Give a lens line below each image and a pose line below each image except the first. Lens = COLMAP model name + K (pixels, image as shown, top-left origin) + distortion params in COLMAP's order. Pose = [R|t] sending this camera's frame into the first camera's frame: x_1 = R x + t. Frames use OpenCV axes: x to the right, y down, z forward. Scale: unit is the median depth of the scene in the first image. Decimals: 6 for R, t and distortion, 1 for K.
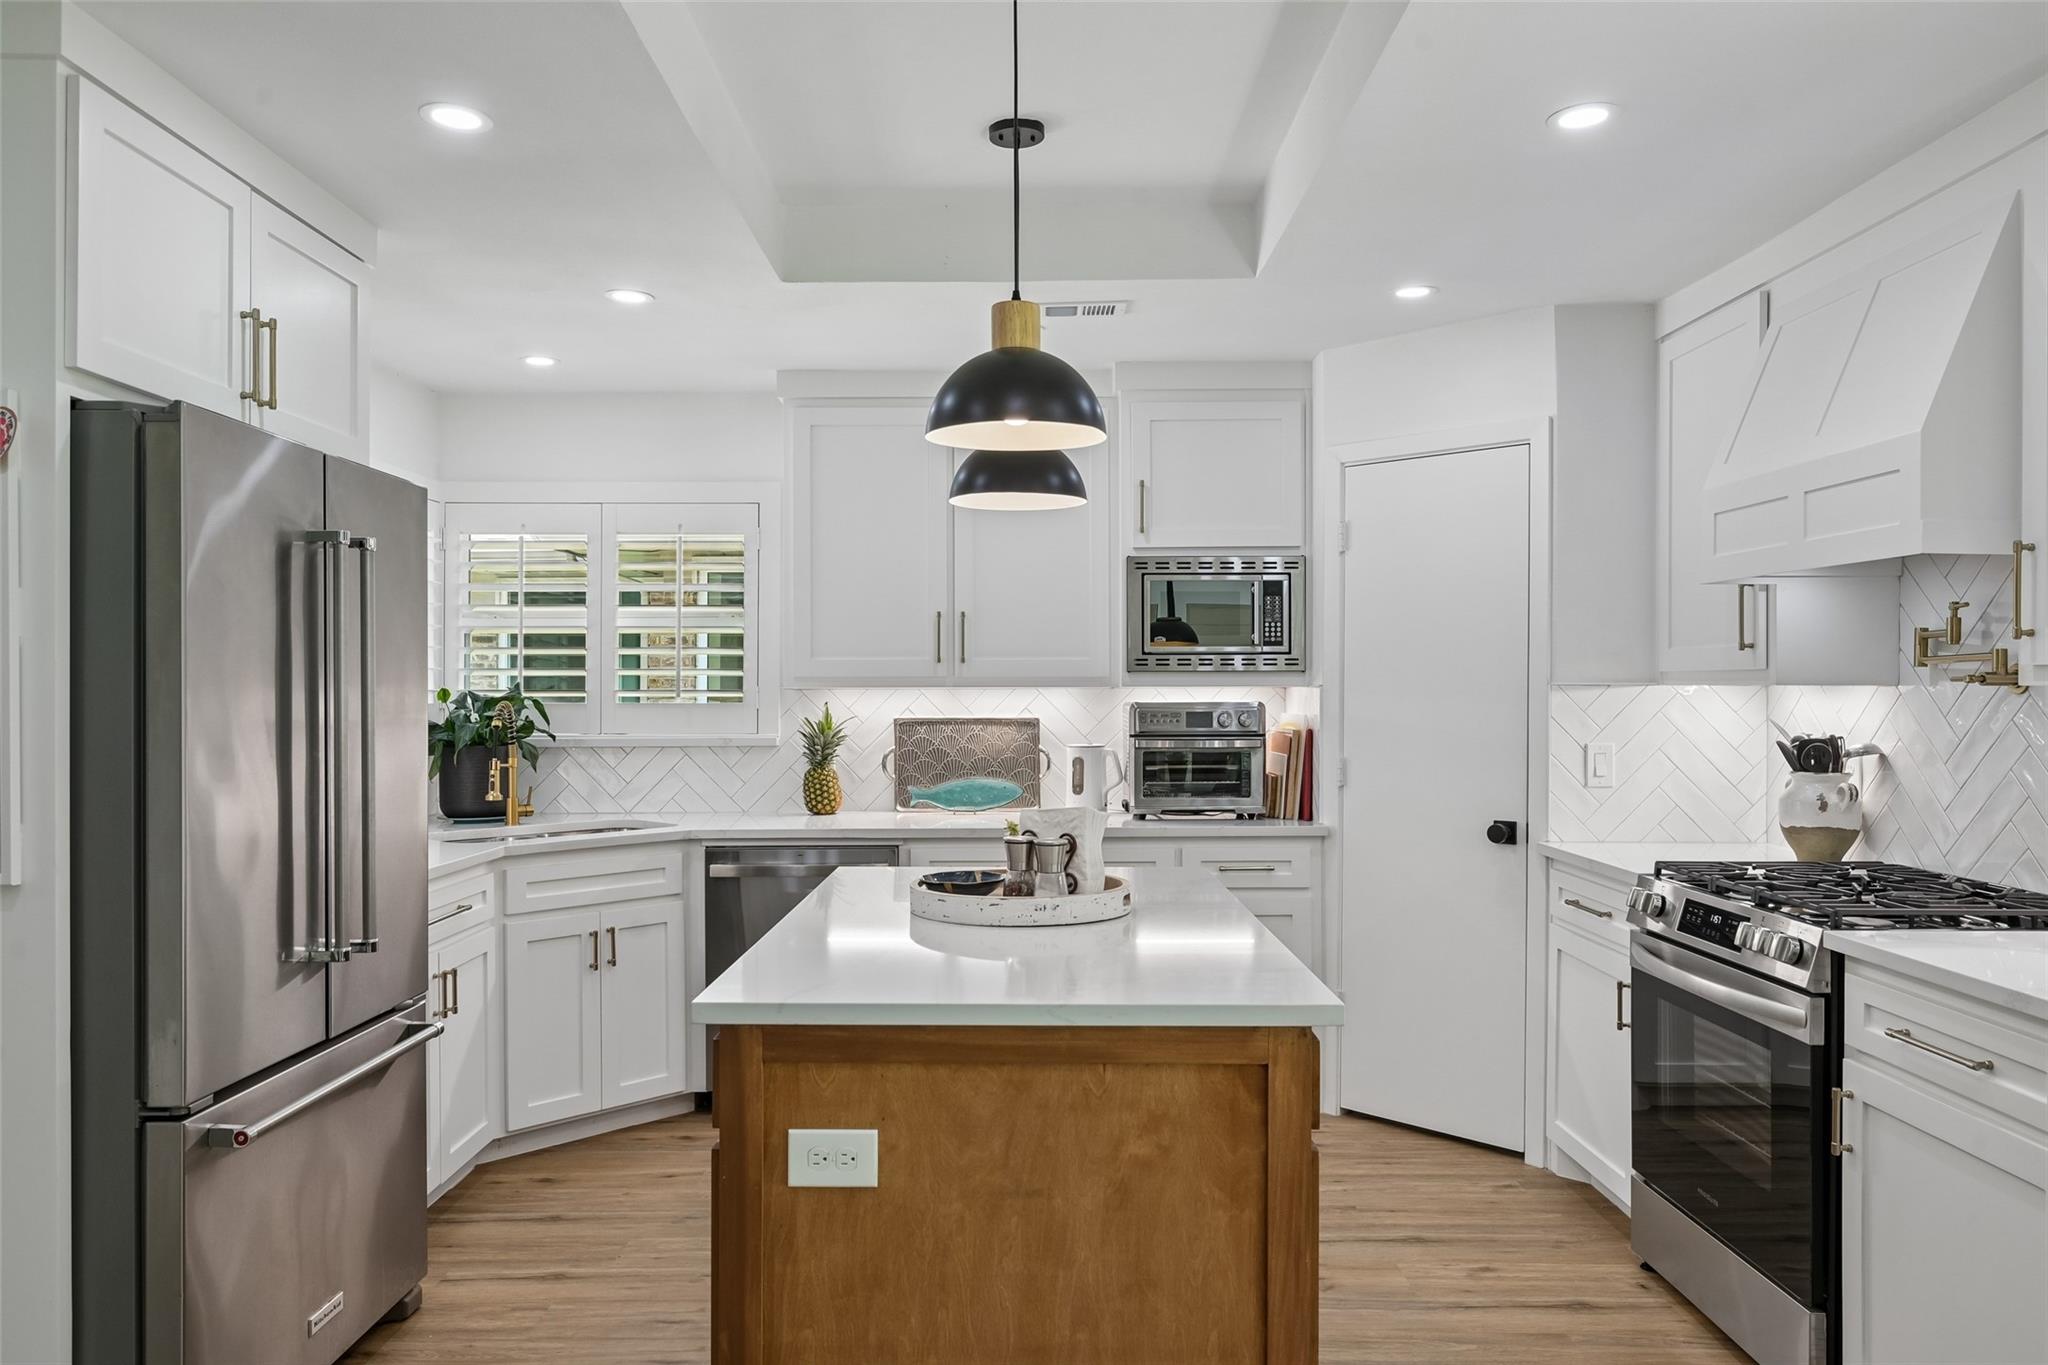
lens RADIAL K [[1409.0, 0, 1019.8], [0, 1409.0, 692.1], [0, 0, 1]] dist [-0.006646, 0.004541]
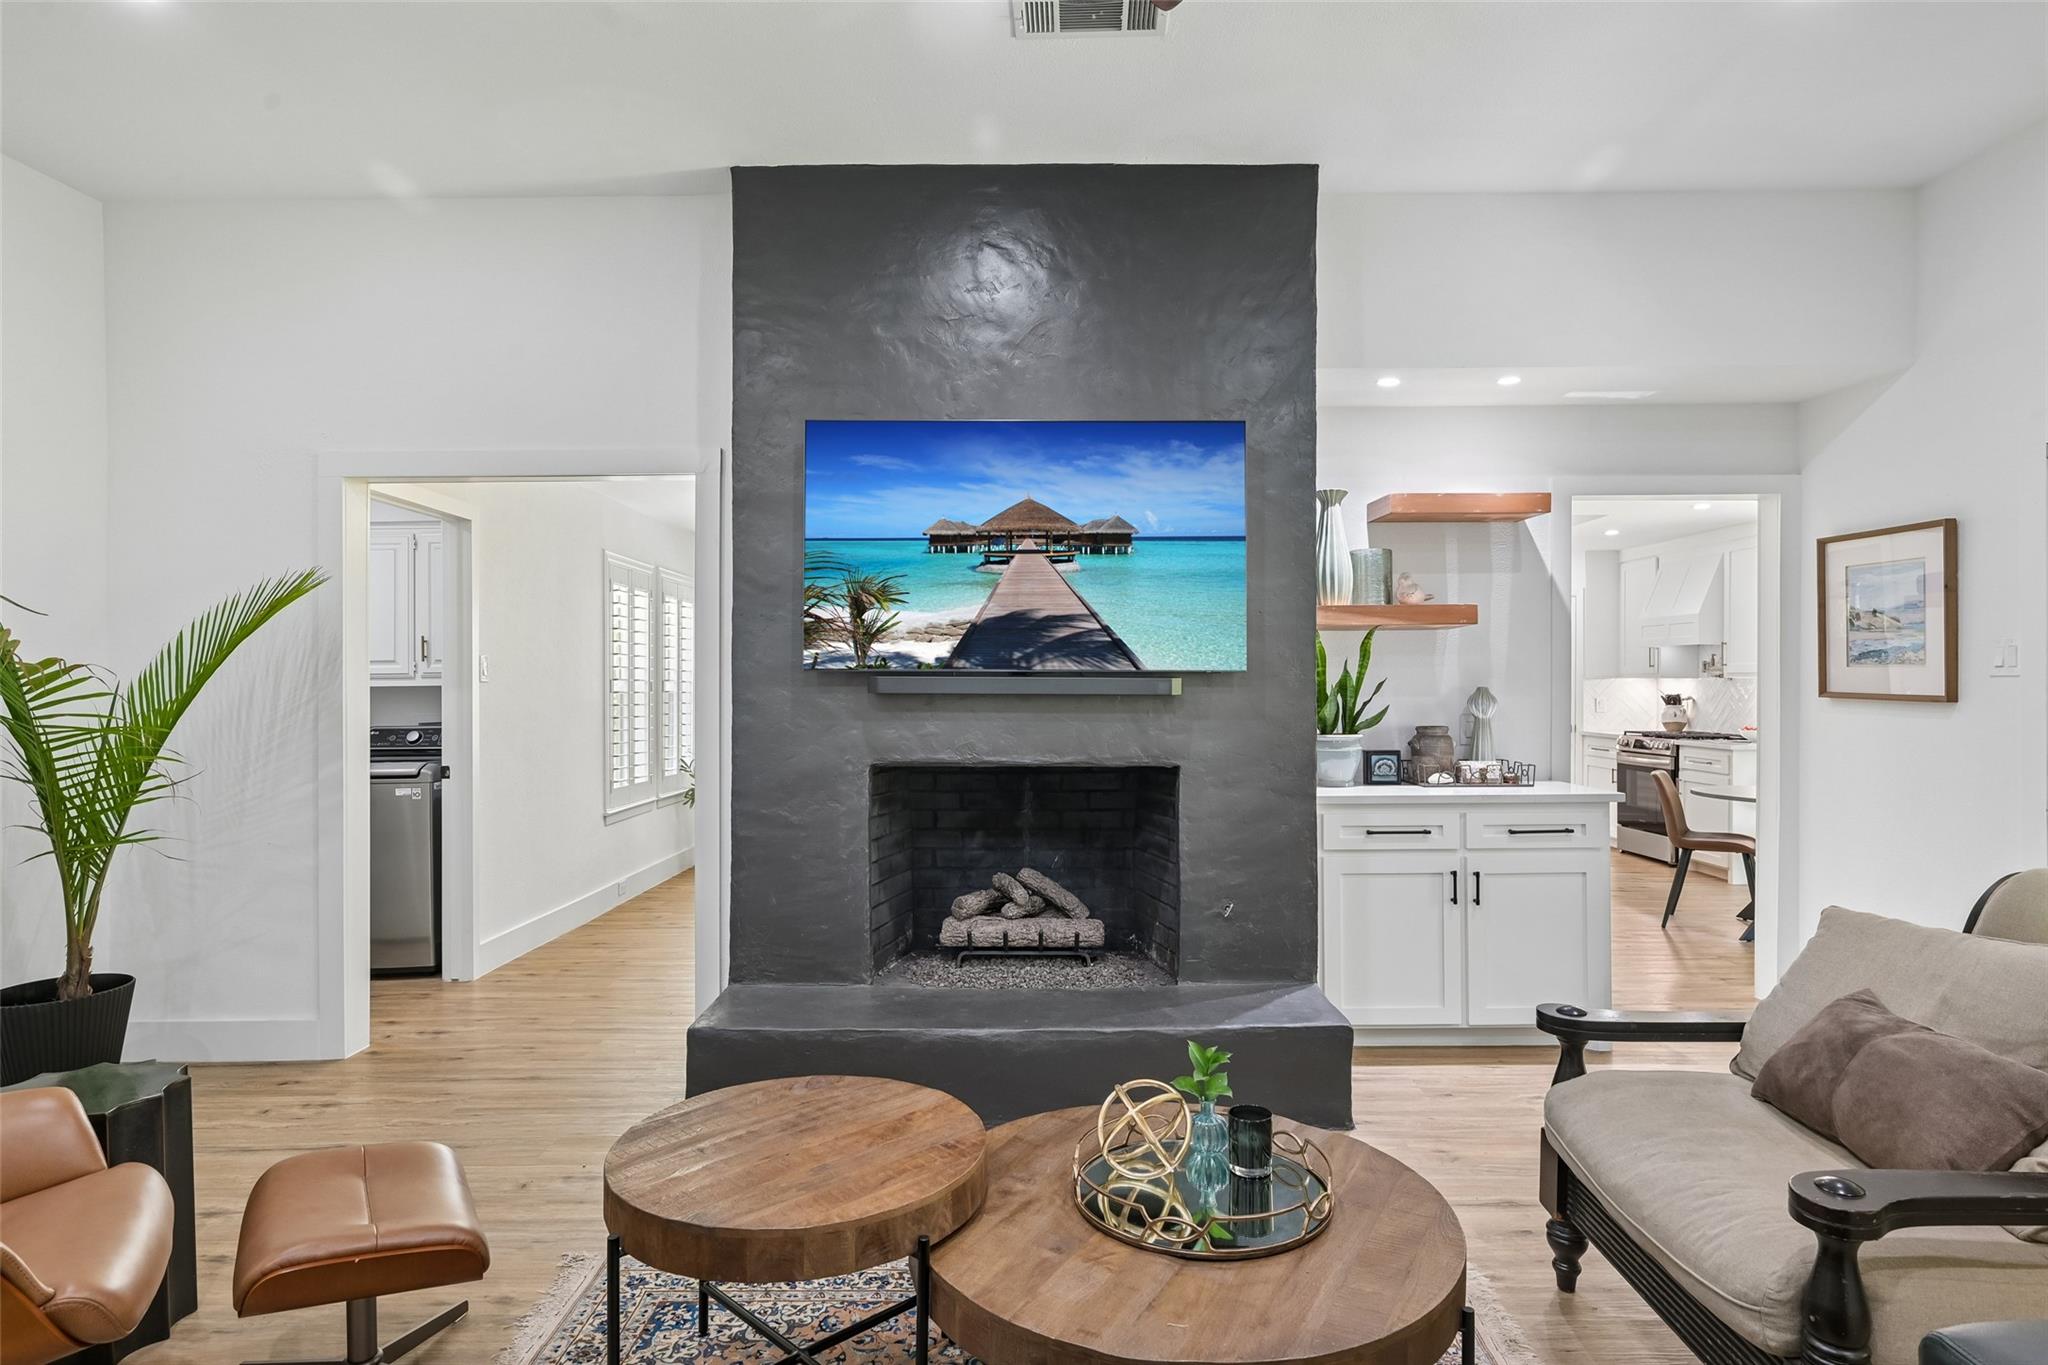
lens RADIAL K [[1126.8, 0, 1023.4], [0, 1126.8, 686.0], [0, 0, 1]] dist [-0.001433, -0.002075]
pose [[0.999890, -0.002609, -0.014598, -0.954500], [0.002614, 0.999997, 0.000374, 0.009168], [0.014597, -0.000412, 0.999893, -1.727501]]
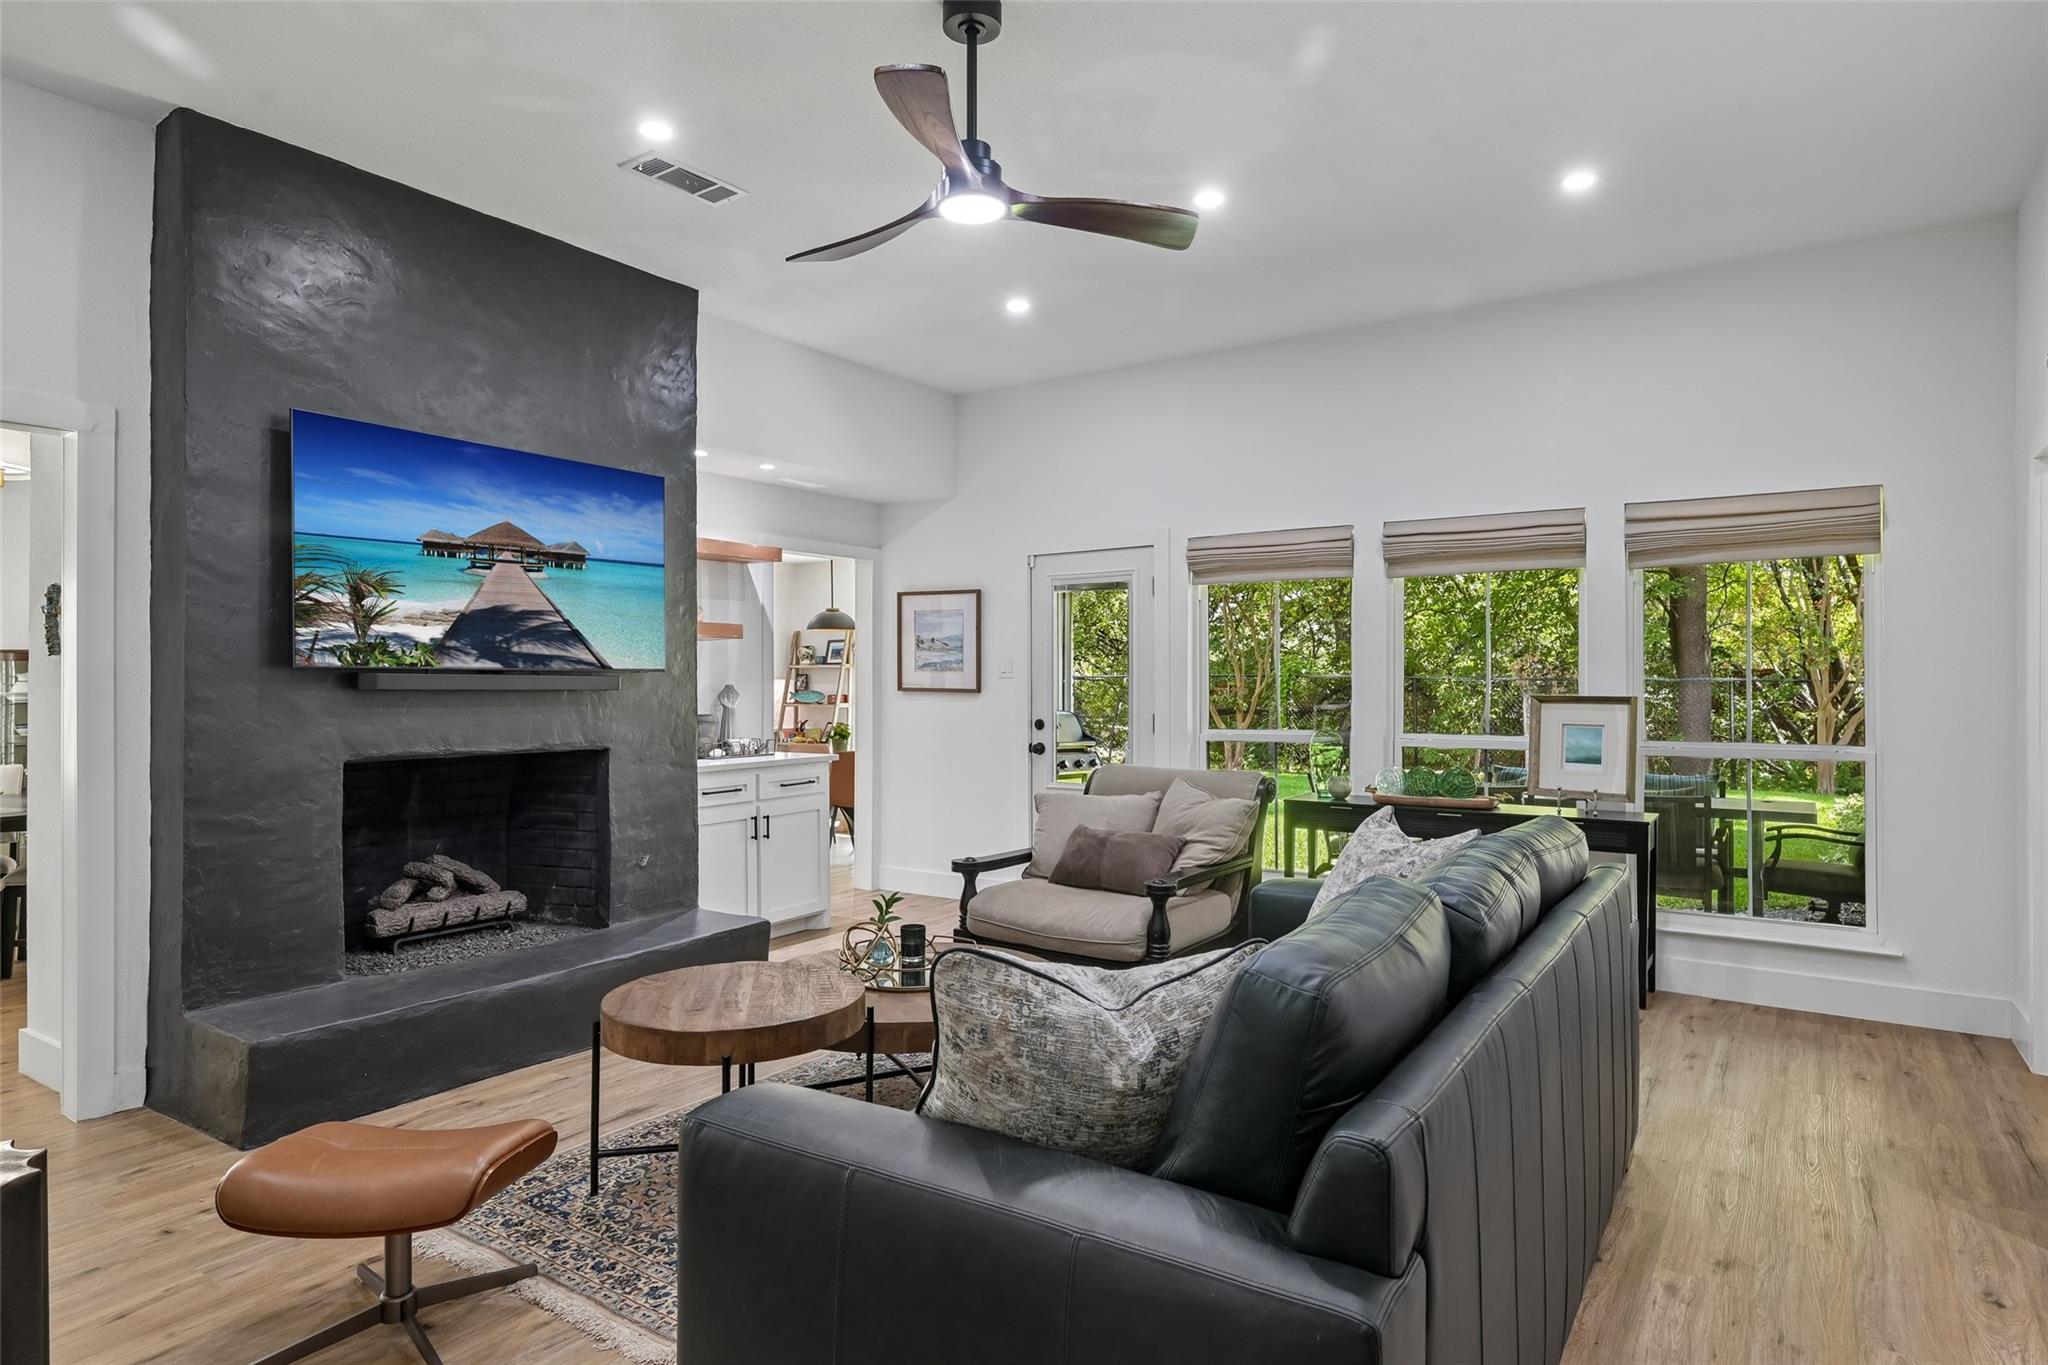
lens RADIAL K [[1150.6, 0, 1026.5], [0, 1150.6, 677.7], [0, 0, 1]] dist [-0.001541, -0.000256]
pose [[0.565677, 0.002137, 0.824624, -1.690071], [0.004893, 0.999970, -0.005948, 0.014737], [-0.824613, 0.007399, 0.565650, -1.818416]]
